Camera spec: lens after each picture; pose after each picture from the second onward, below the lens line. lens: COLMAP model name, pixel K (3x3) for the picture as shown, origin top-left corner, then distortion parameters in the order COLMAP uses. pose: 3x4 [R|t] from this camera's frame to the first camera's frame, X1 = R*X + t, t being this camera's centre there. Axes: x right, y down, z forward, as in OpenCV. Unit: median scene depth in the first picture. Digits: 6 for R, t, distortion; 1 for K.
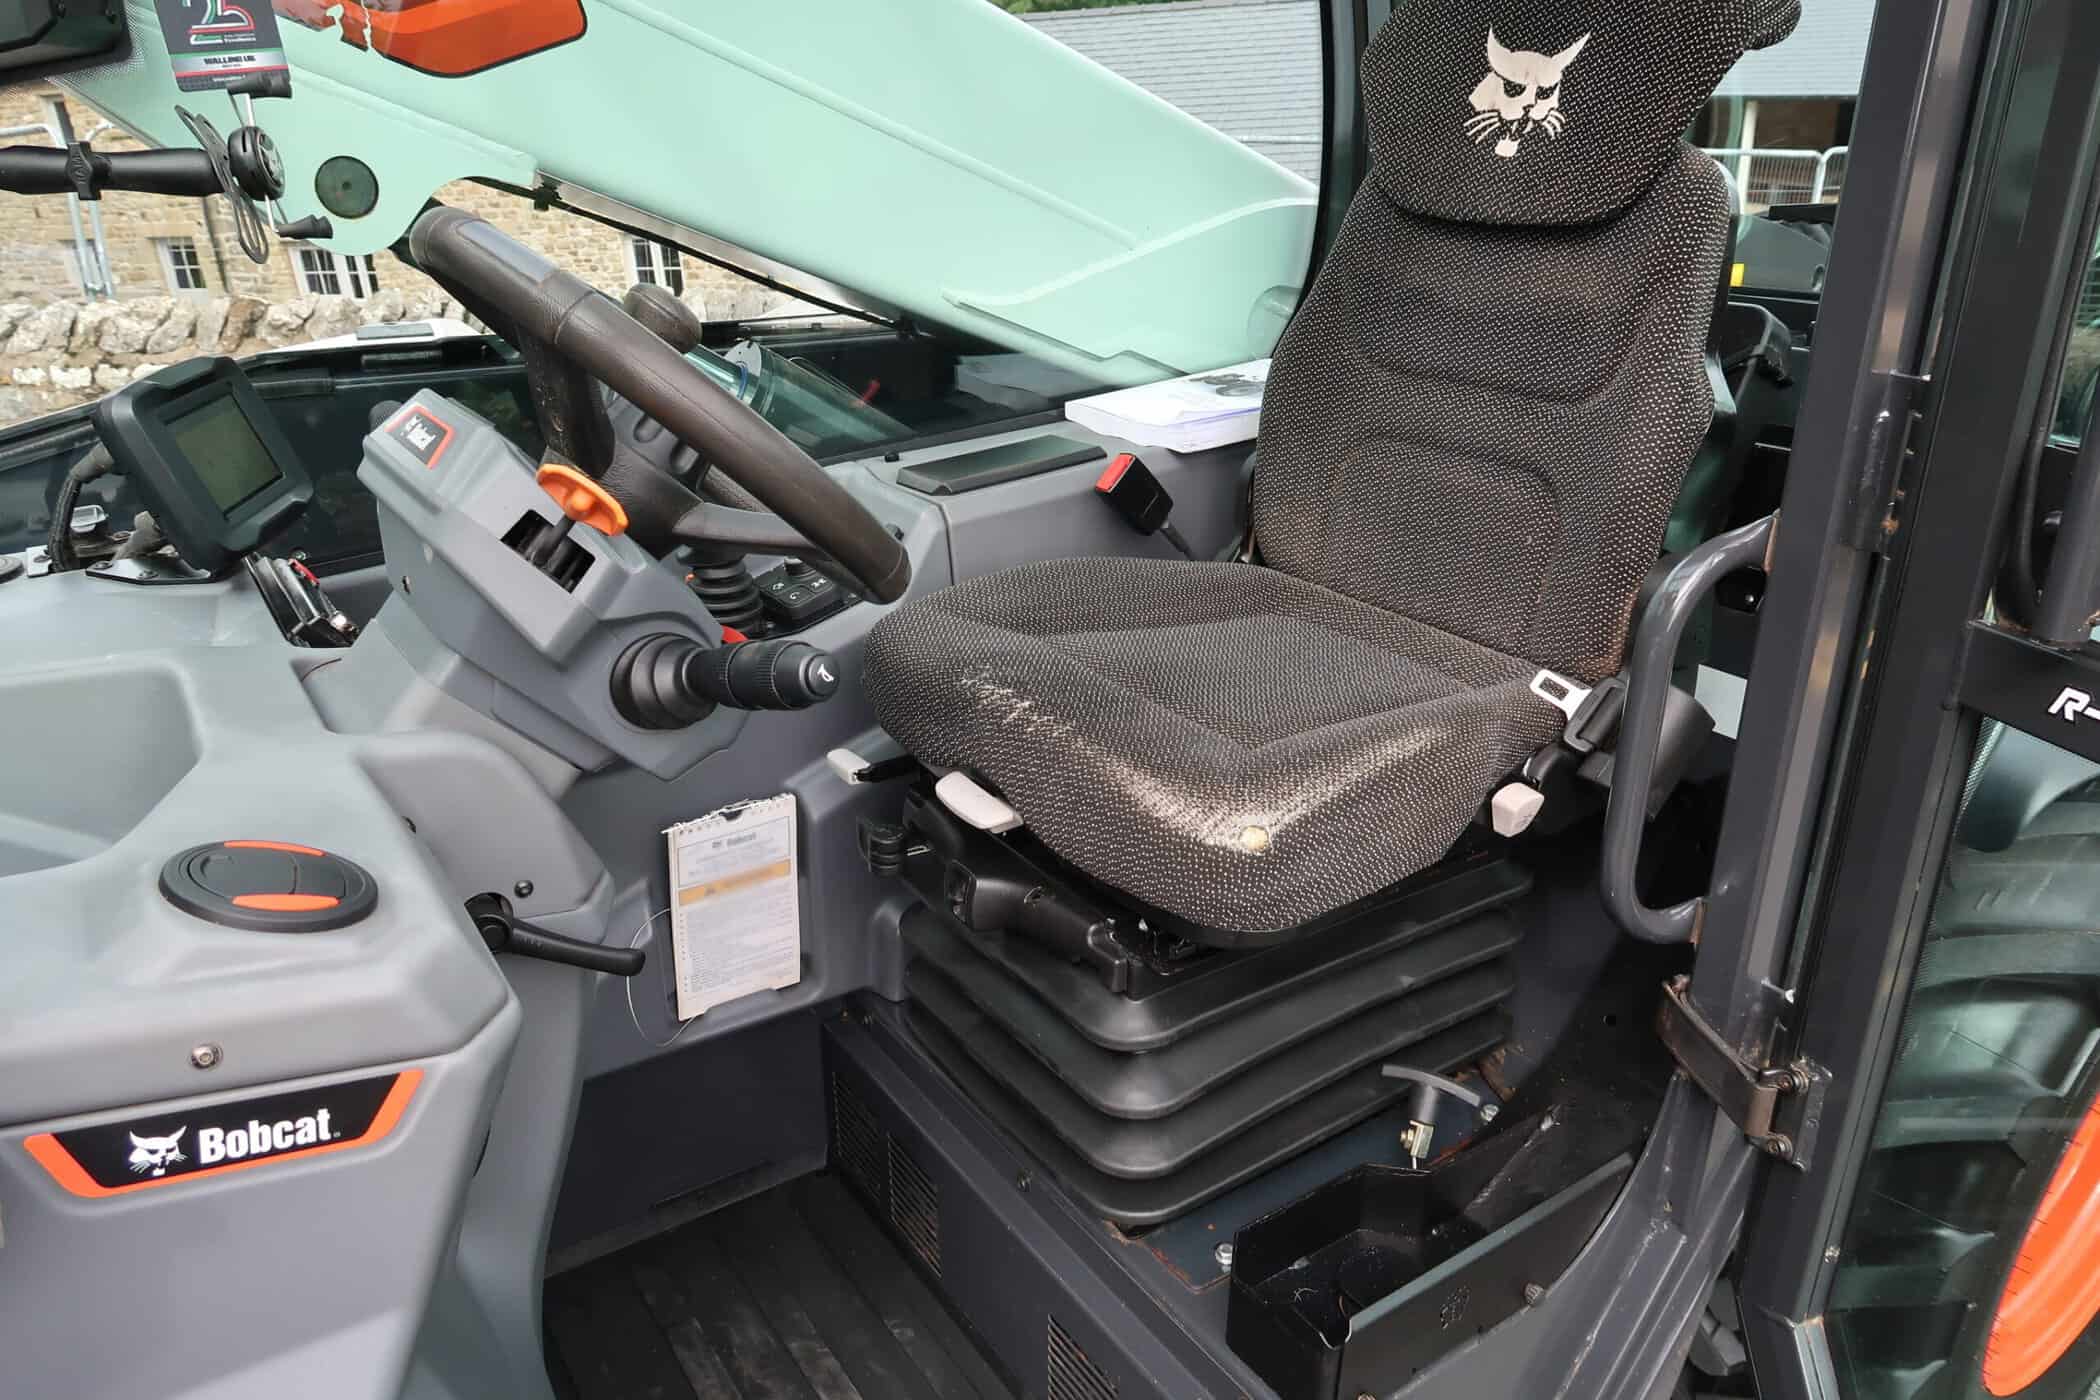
lens RADIAL K [[1455.1, 0, 1039.9], [0, 1455.1, 701.4], [0, 0, 1]] dist [-0.021379, 0.009430]
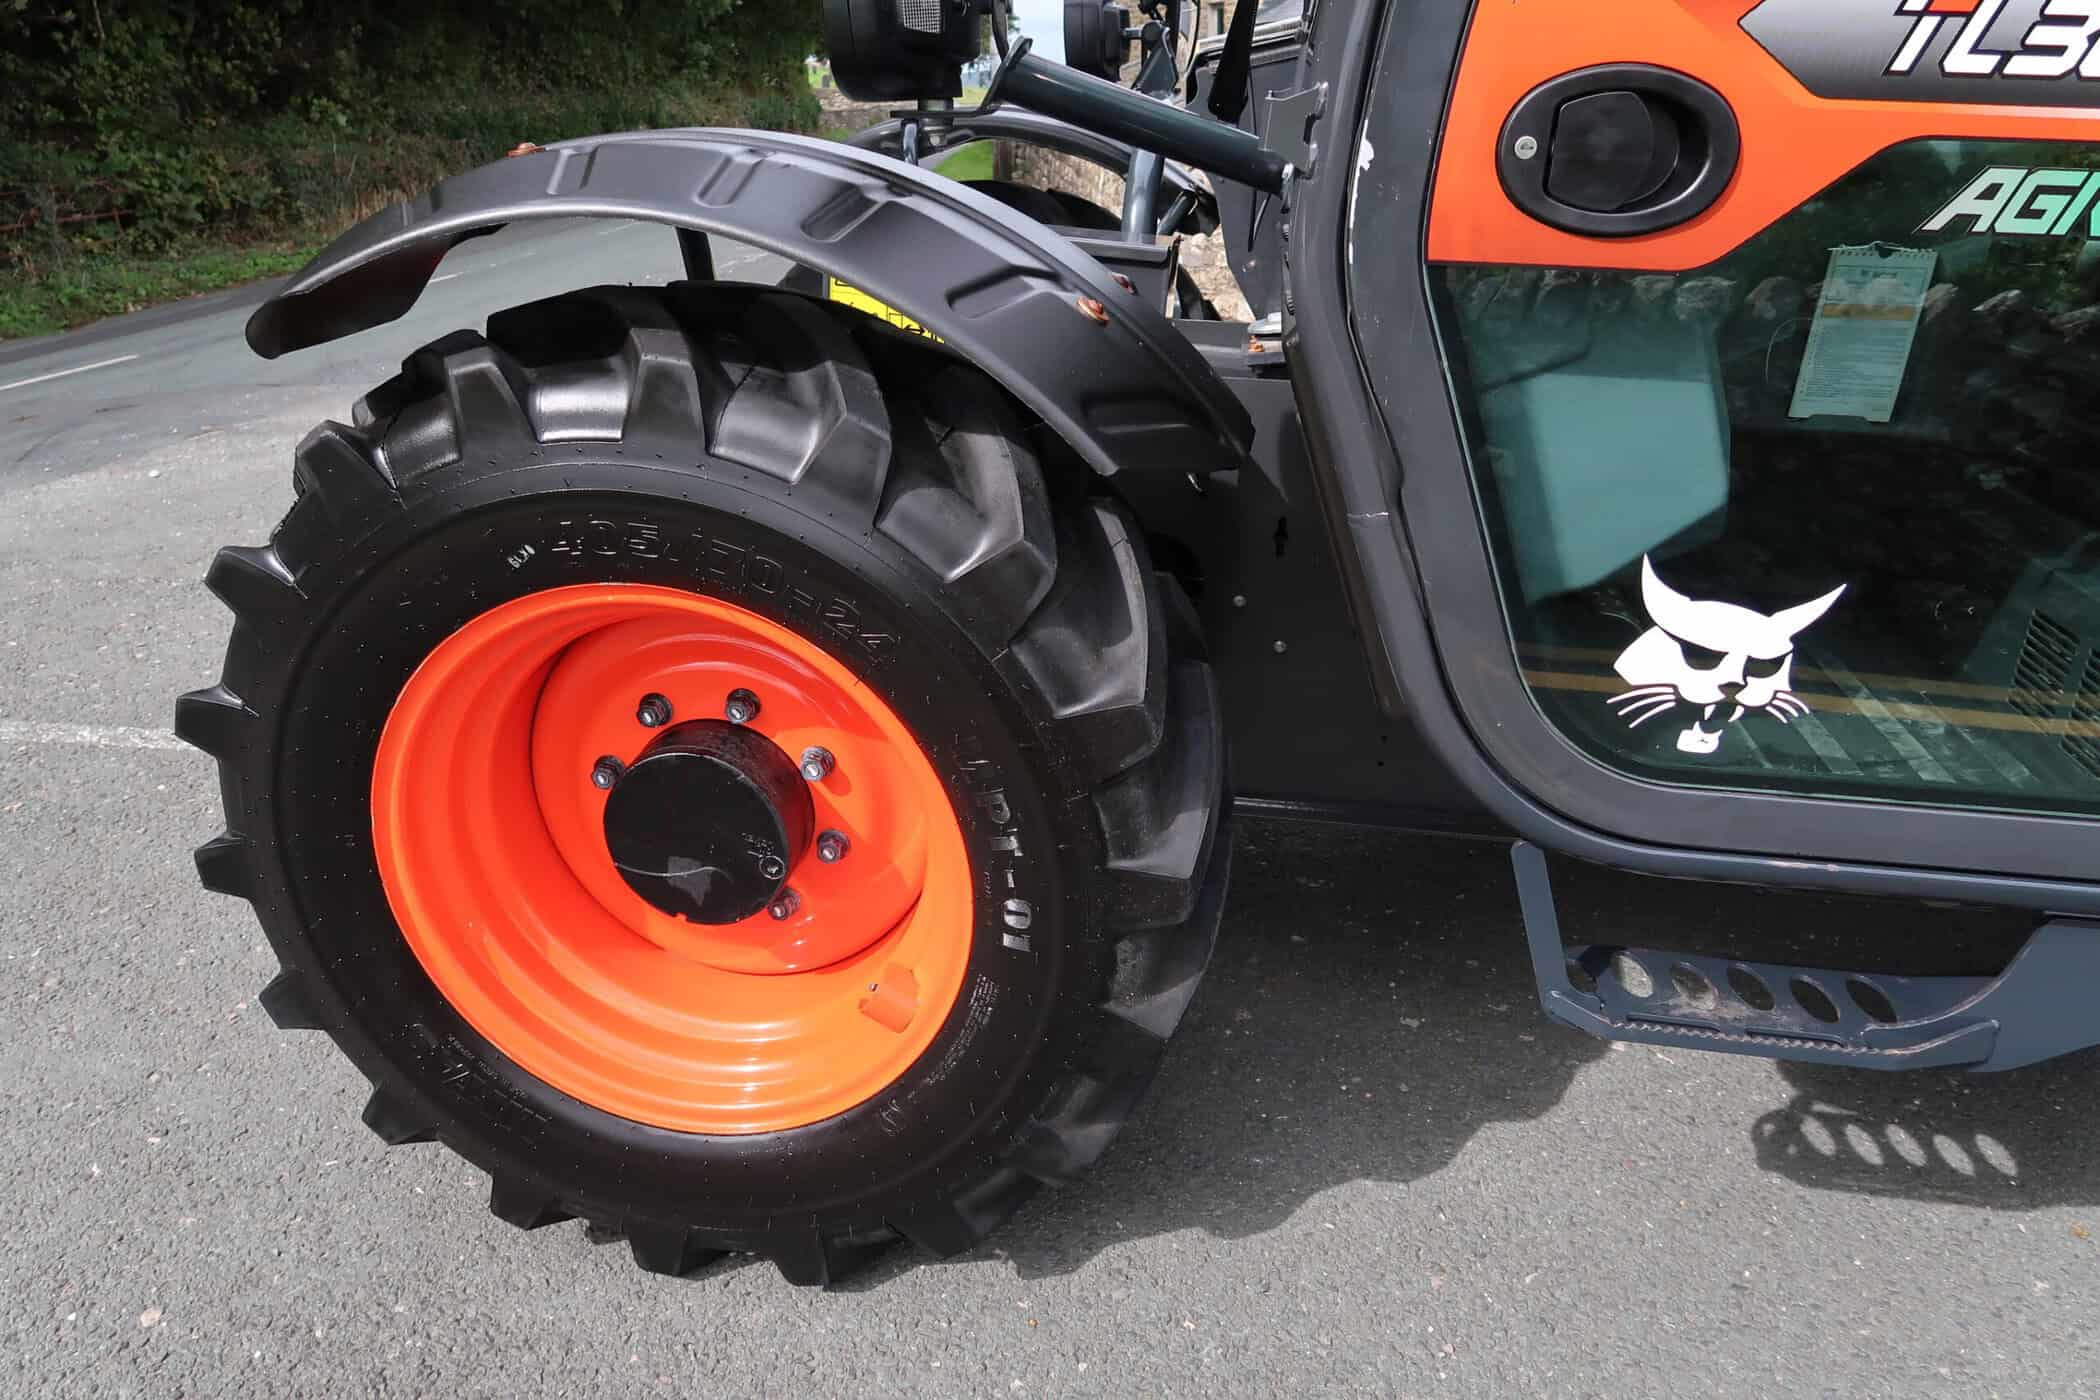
lens RADIAL K [[1455.1, 0, 1039.9], [0, 1455.1, 701.4], [0, 0, 1]] dist [-0.021379, 0.009430]
pose [[0.743788, 0.281721, -0.606146, 0.136755], [-0.272695, 0.955834, 0.109629, 0.549059], [0.610260, 0.083752, 0.787761, -0.512800]]
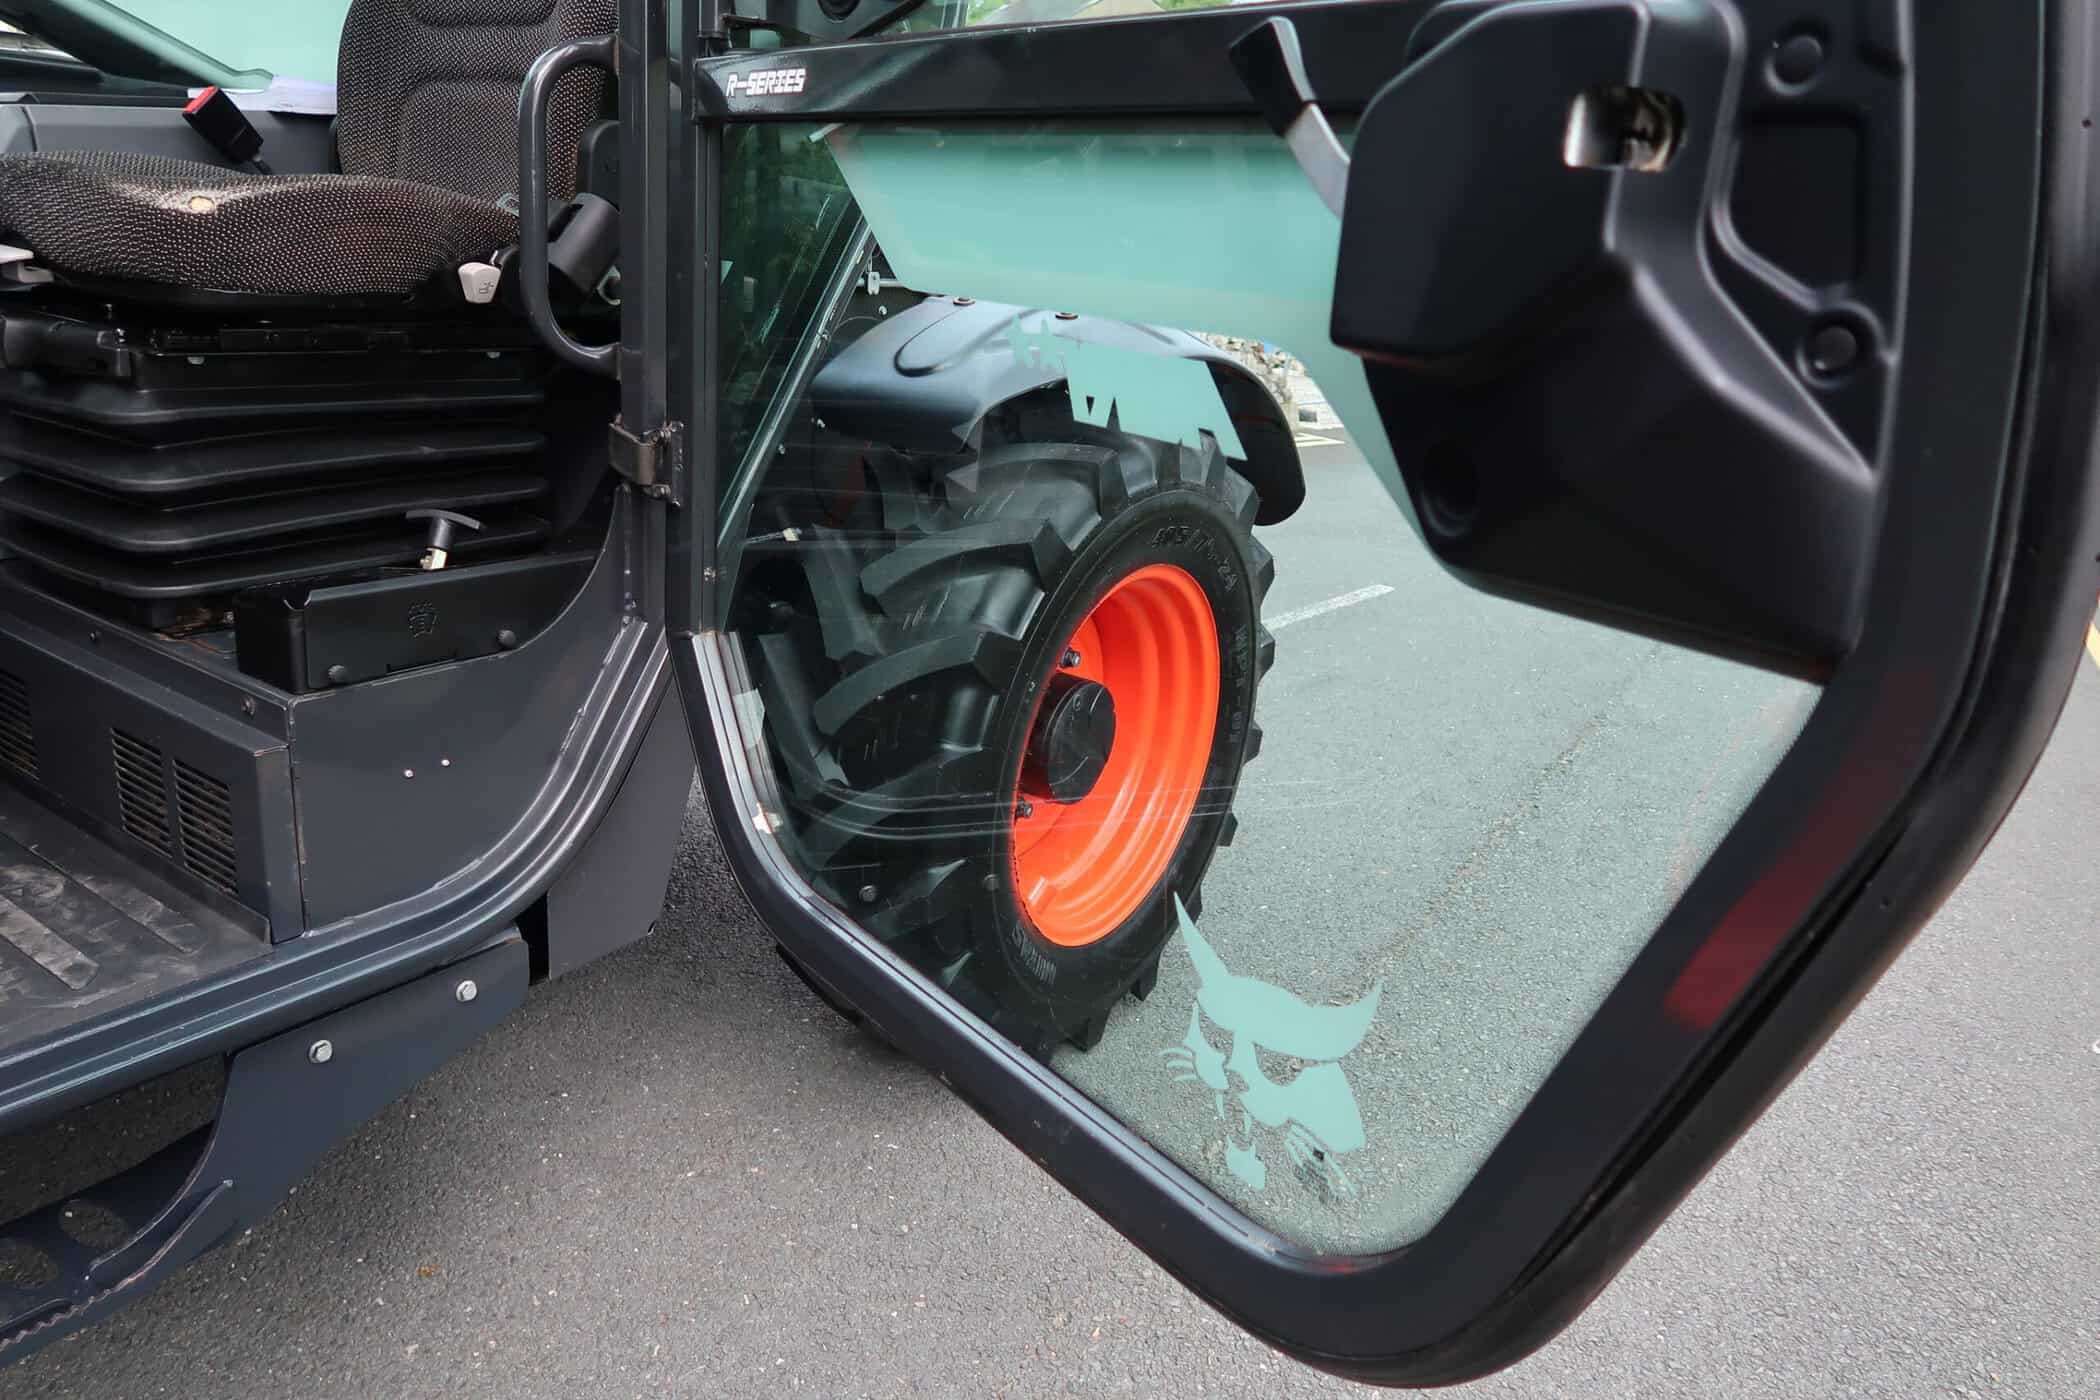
lens RADIAL K [[1455.1, 0, 1039.9], [0, 1455.1, 701.4], [0, 0, 1]] dist [-0.021379, 0.009430]
pose [[0.926159, -0.043708, 0.374593, 0.239603], [0.065304, 0.996844, -0.045148, 0.457872], [-0.371437, 0.066276, 0.926090, -0.327758]]
